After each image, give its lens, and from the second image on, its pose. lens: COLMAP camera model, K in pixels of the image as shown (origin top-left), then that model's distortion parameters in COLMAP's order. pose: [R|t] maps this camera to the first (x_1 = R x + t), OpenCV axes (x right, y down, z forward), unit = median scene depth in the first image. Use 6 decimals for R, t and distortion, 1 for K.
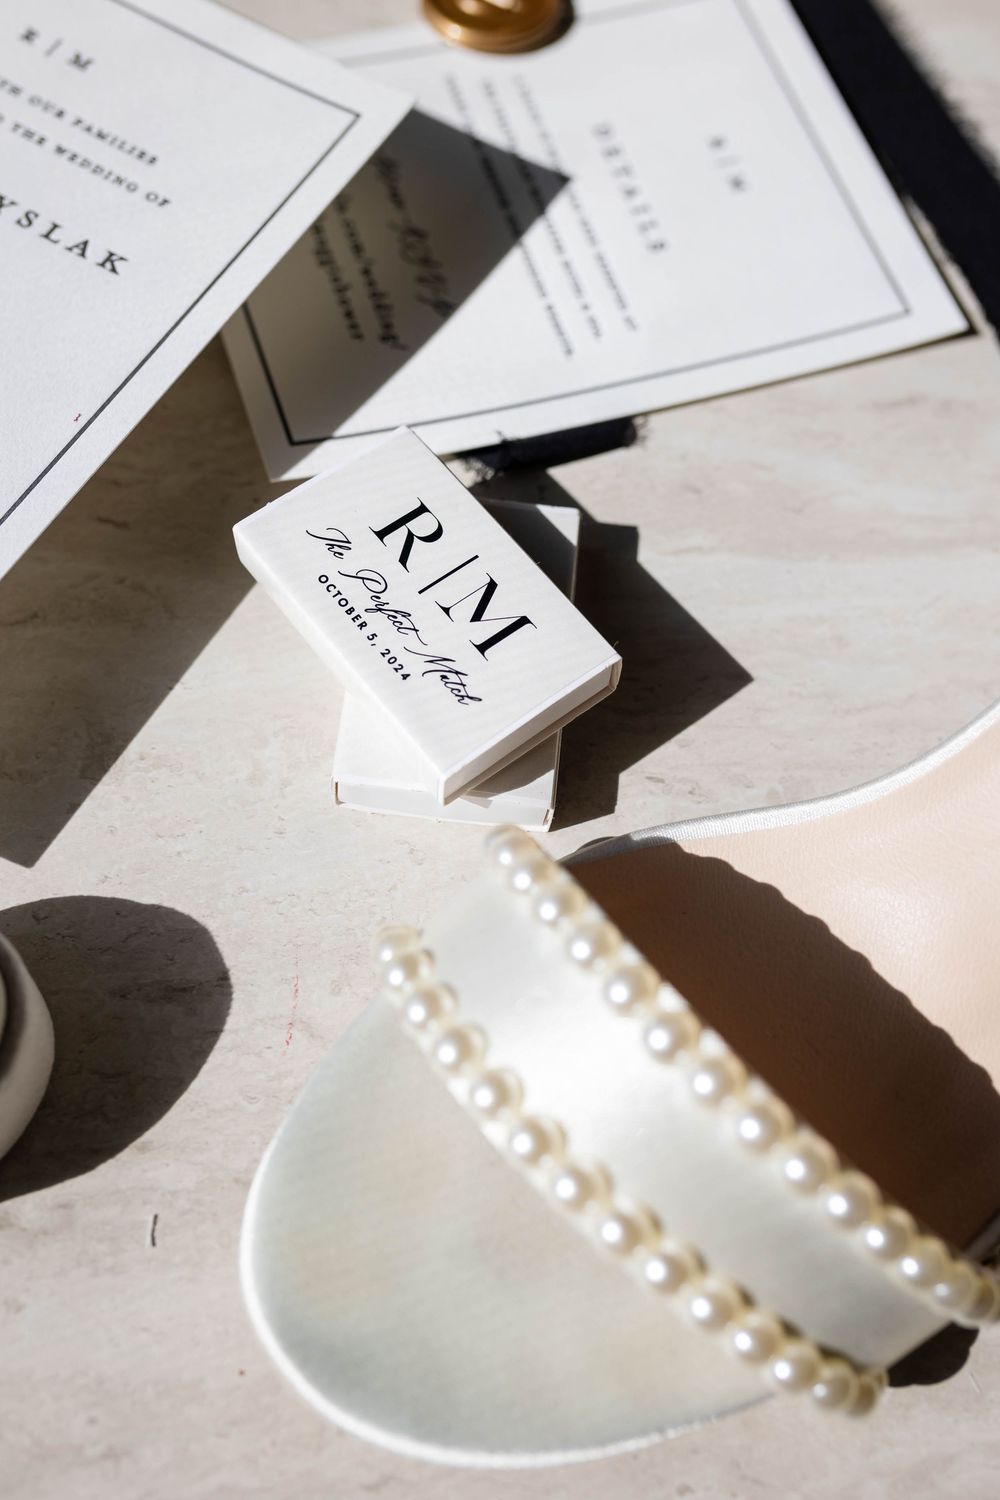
lens RADIAL K [[1538.3, 0, 531.5], [0, 1538.3, 790.9], [0, 0, 1]] dist [-0.001897, -0.010465]
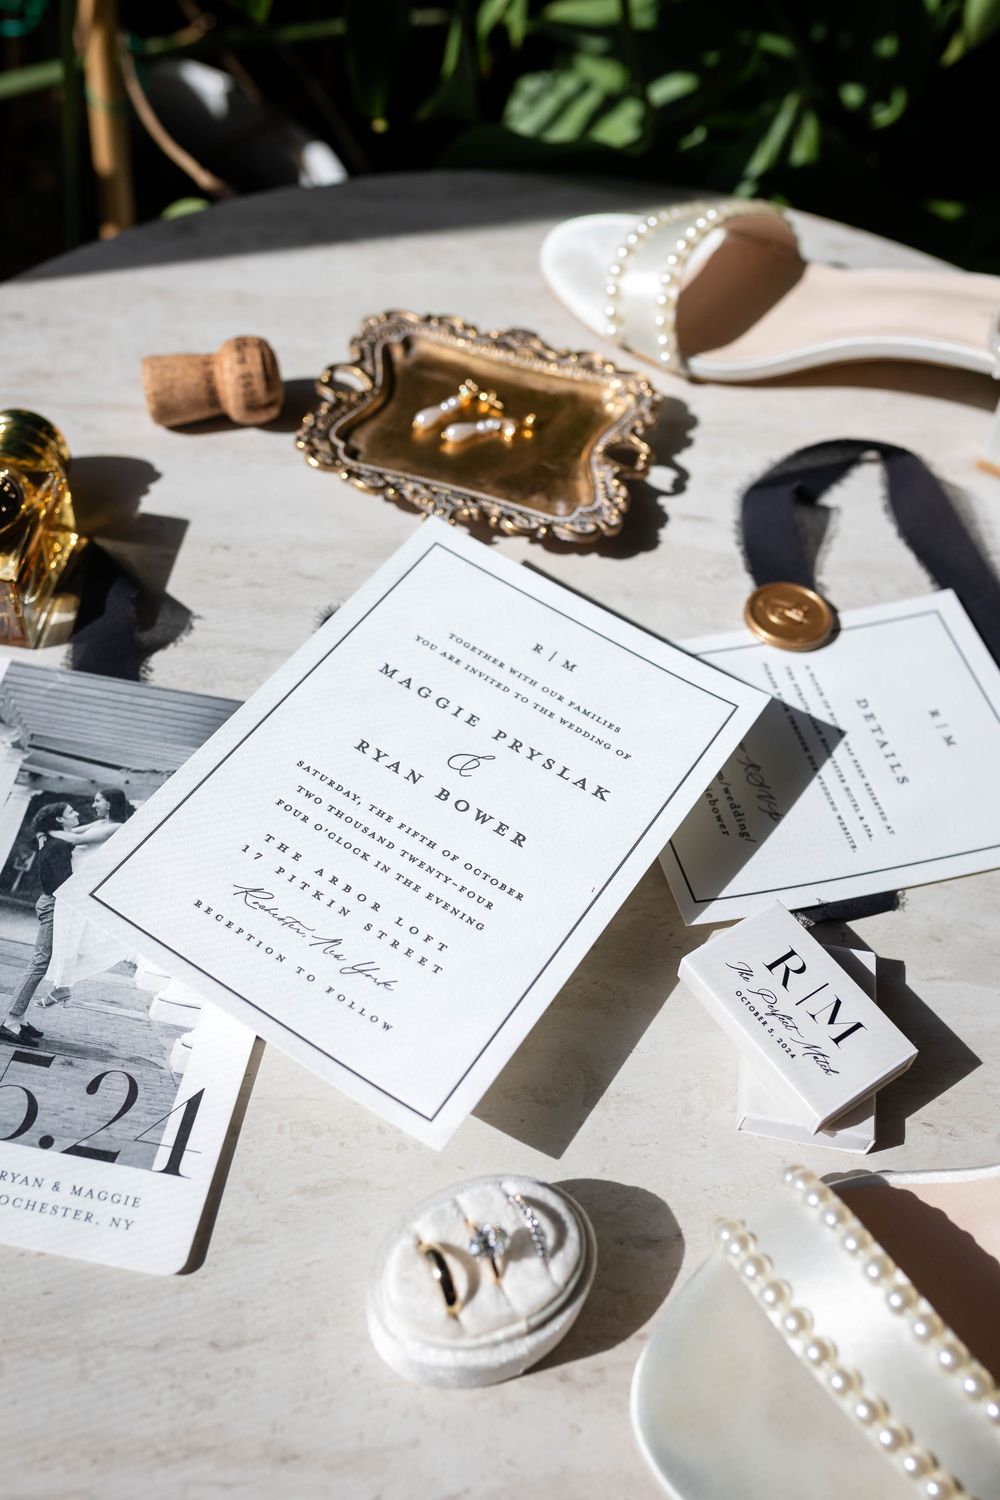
lens RADIAL K [[1556.1, 0, 500.0], [0, 1556.1, 750.0], [0, 0, 1]] dist [-0.015420, 0.026596]
pose [[0.998503, 0.049073, -0.024141, -0.349507], [-0.053170, 0.974390, -0.218489, -0.010493], [0.012801, 0.219445, 0.975541, -0.690380]]
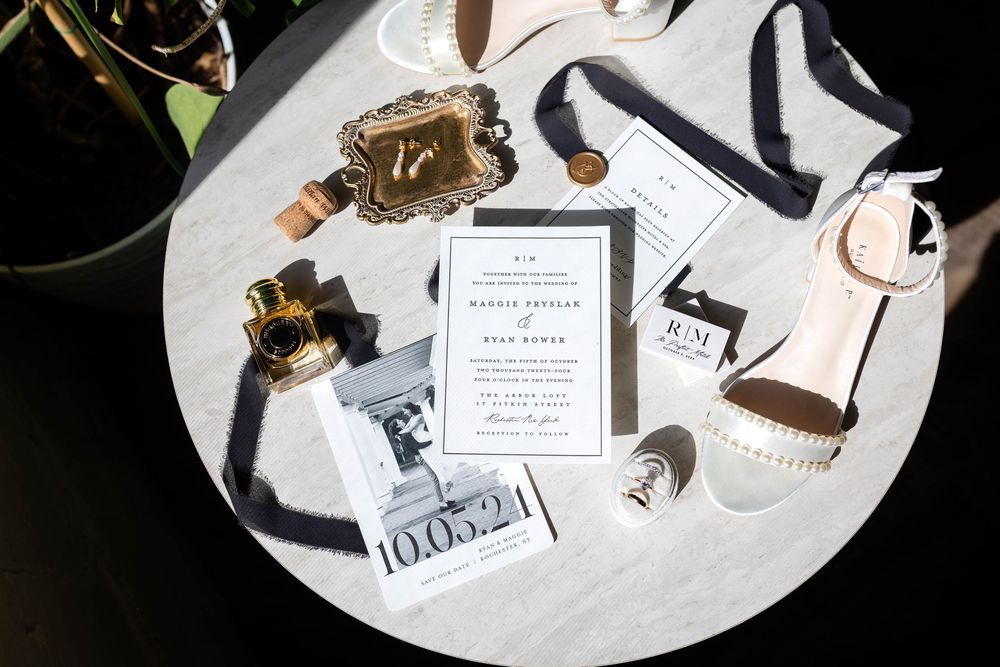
lens RADIAL K [[1037.4, 0, 470.0], [0, 1037.4, 331.9], [0, 0, 1]] dist [-0.015420, 0.026596]
pose [[0.867128, -0.498085, 0.000529, -0.576991], [0.490586, 0.854256, 0.171965, -0.930542], [-0.086105, -0.148856, 0.985103, -1.846564]]
